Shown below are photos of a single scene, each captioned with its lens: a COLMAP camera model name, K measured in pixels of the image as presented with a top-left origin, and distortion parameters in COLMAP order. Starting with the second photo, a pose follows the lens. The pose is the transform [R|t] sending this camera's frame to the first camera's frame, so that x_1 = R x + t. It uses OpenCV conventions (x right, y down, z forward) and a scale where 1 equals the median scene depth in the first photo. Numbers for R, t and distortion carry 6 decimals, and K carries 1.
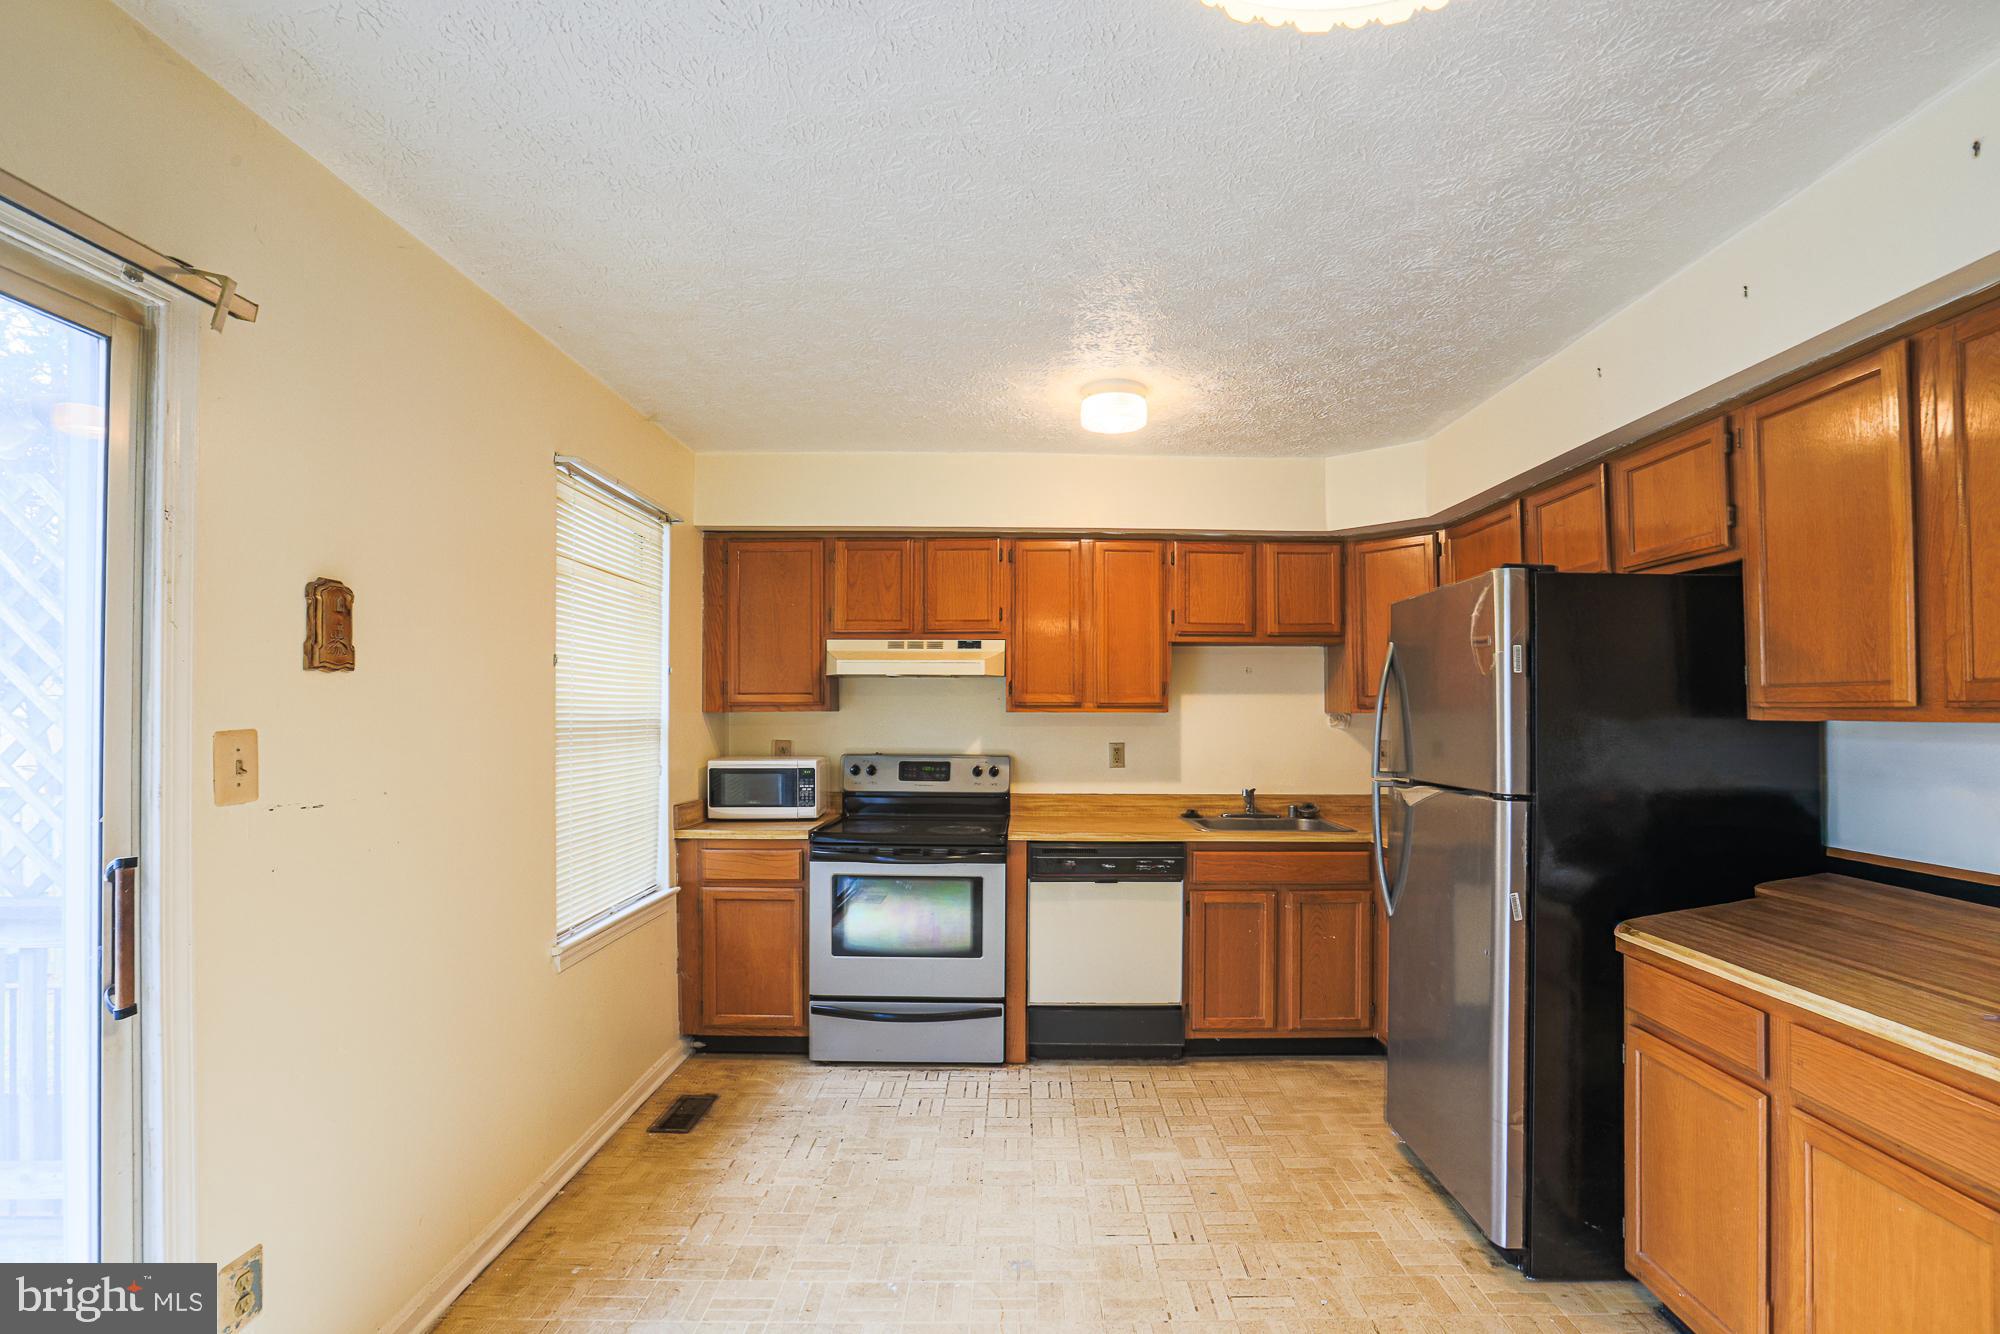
lens RADIAL K [[956.9, 0, 1000.0], [0, 956.9, 667.0], [0, 0, 1]] dist [-0.054730, 0.021990]
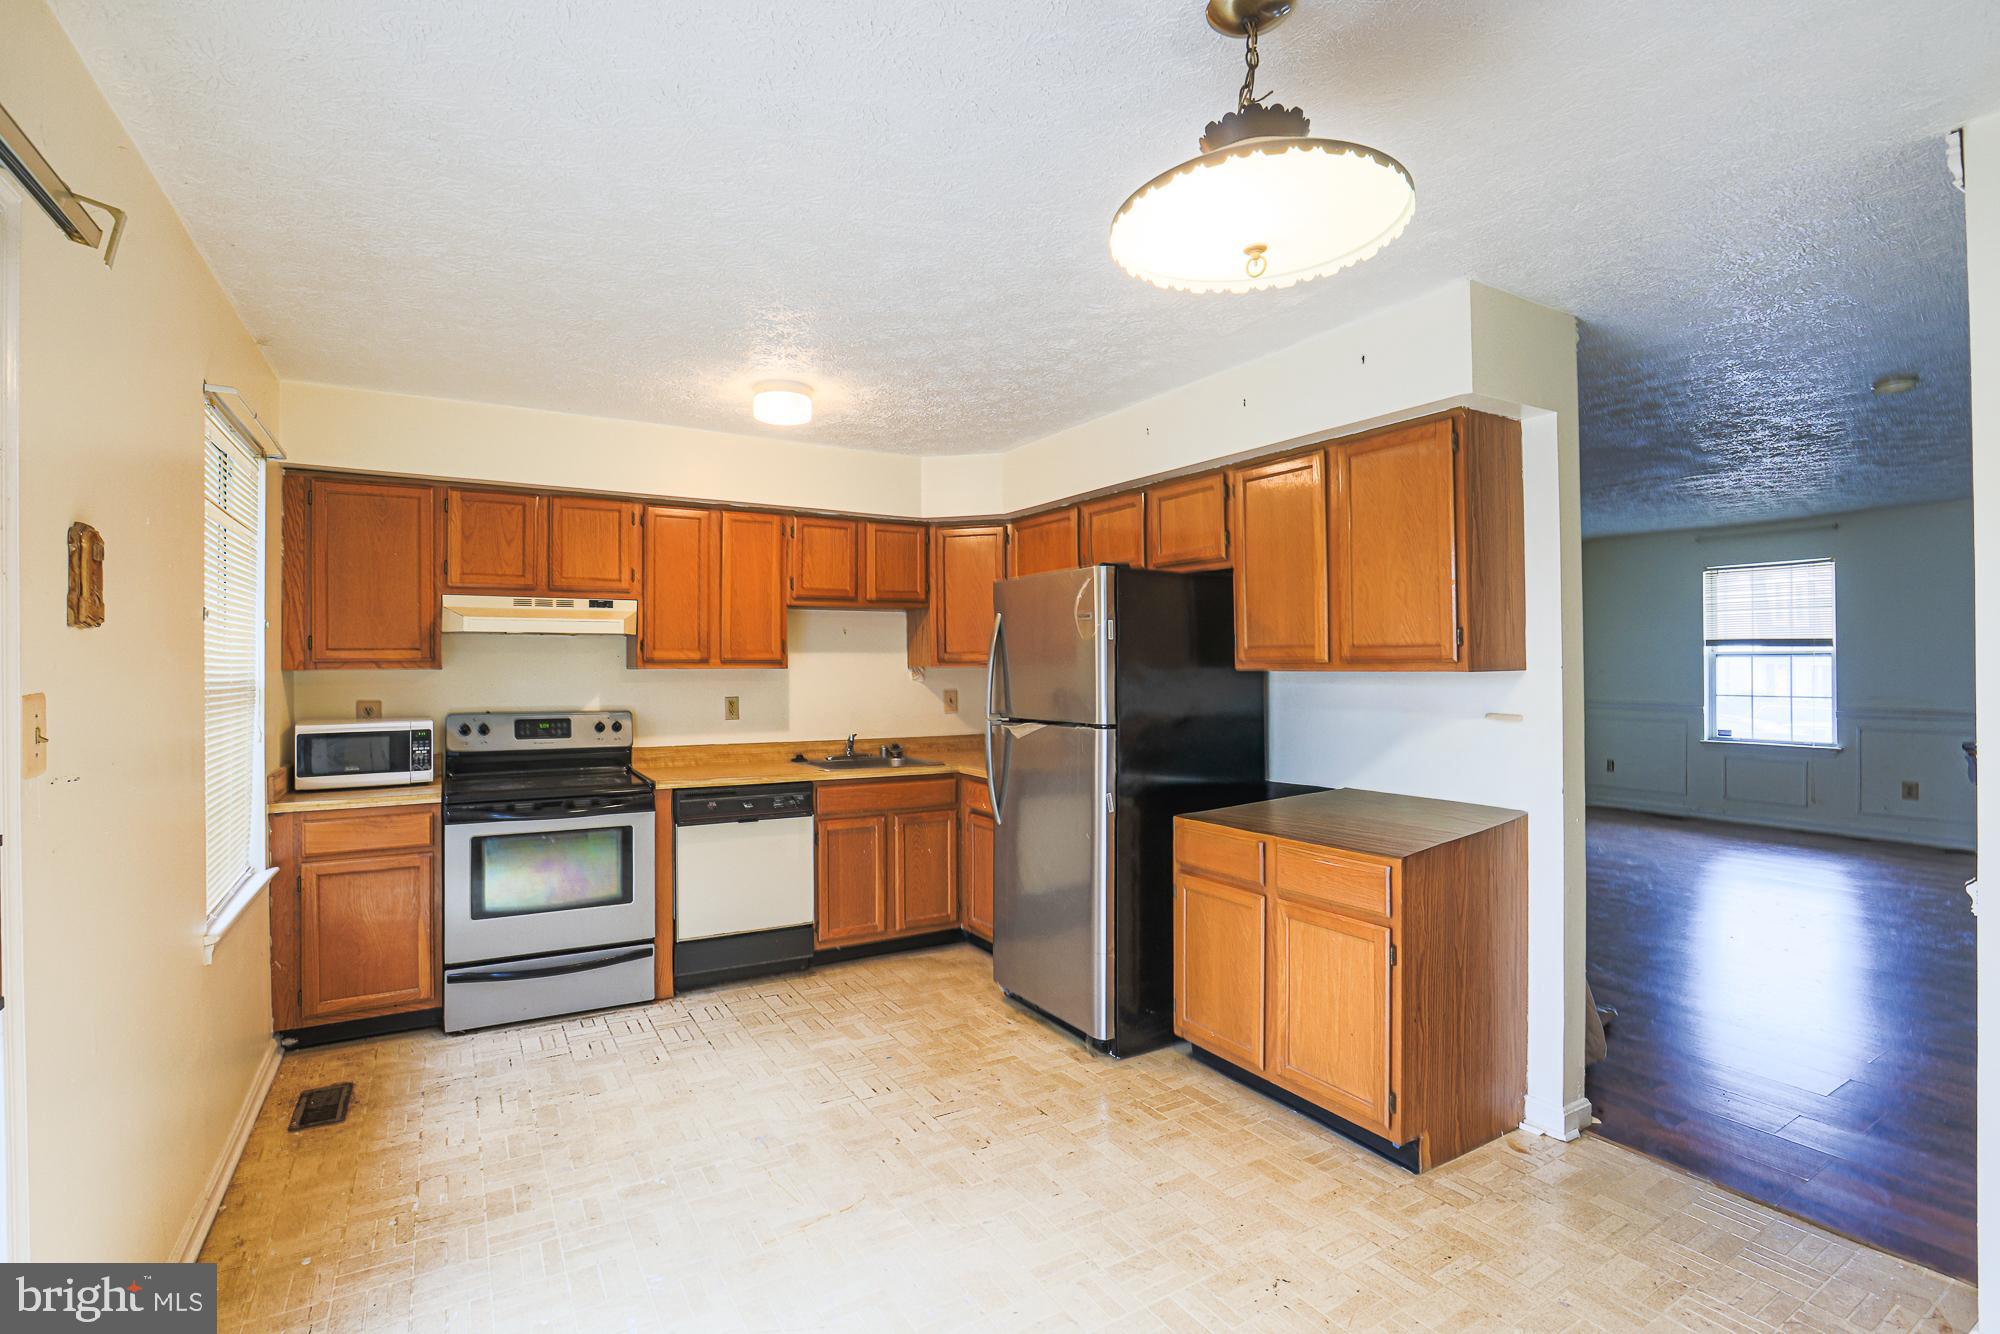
lens RADIAL K [[951.0, 0, 998.5], [0, 951.0, 607.4], [0, 0, 1]] dist [-0.068083, 0.020511]
pose [[0.858631, 0.024652, 0.512001, -0.205819], [-0.016682, 0.999658, -0.020155, -0.006268], [-0.512323, 0.008765, 0.858748, -0.094492]]
